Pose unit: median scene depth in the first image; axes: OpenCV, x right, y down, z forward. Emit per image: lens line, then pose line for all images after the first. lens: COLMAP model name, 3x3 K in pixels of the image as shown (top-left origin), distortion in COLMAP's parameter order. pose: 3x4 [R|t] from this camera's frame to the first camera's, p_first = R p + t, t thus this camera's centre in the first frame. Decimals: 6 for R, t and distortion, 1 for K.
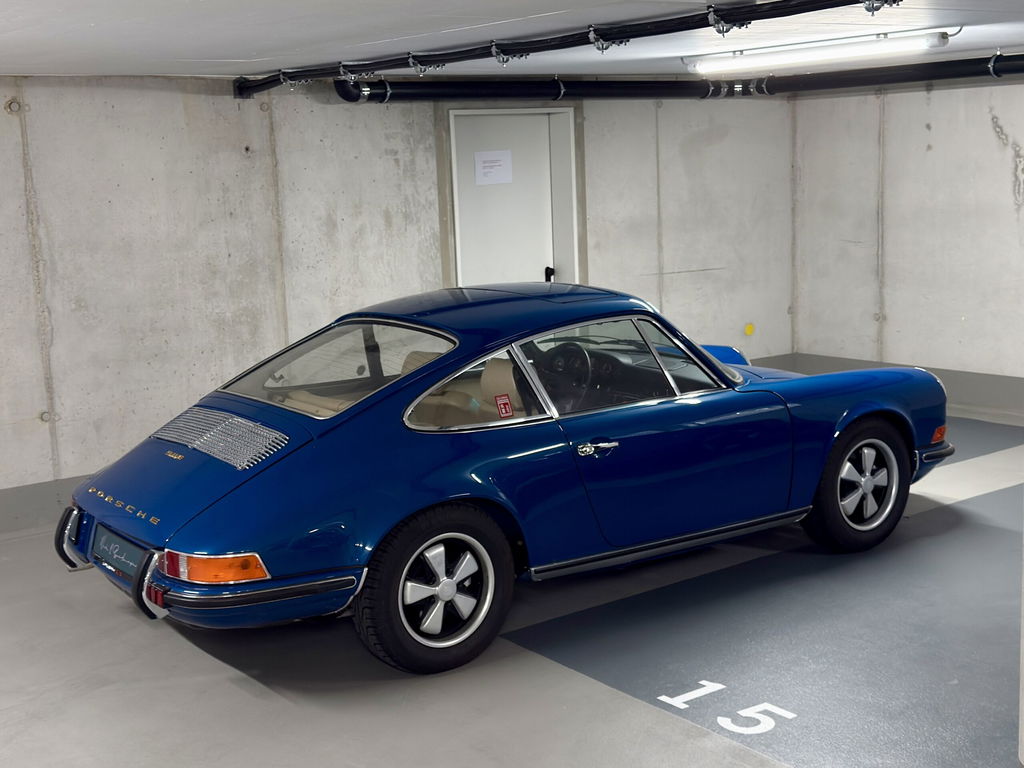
lens RADIAL K [[1359.8, 0, 478.5], [0, 1359.8, 372.5], [0, 0, 1]] dist [0.140195, -0.240602]
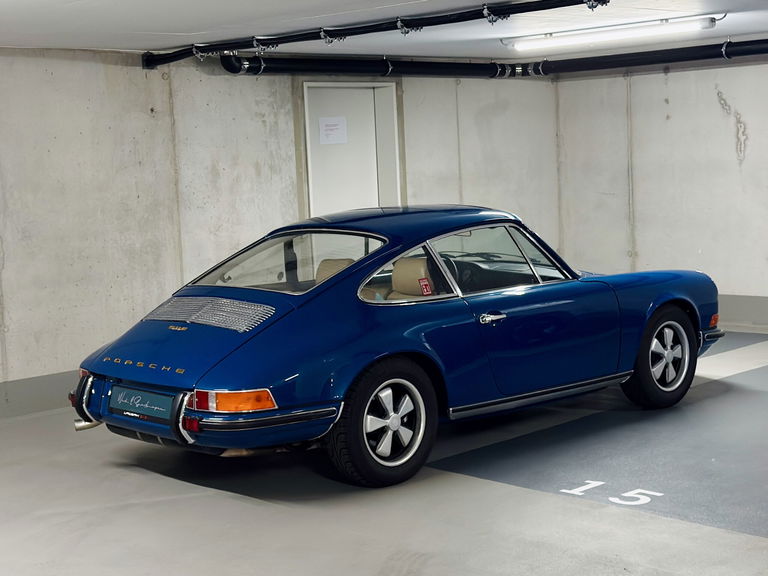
lens RADIAL K [[1287.6, 0, 371.9], [0, 1287.6, 269.1], [0, 0, 1]] dist [0.115787, -0.055986]
pose [[0.989386, -0.016239, 0.144402, -0.141140], [0.026384, 0.997294, -0.068618, 0.061056], [-0.142897, 0.071699, 0.987137, -0.152180]]
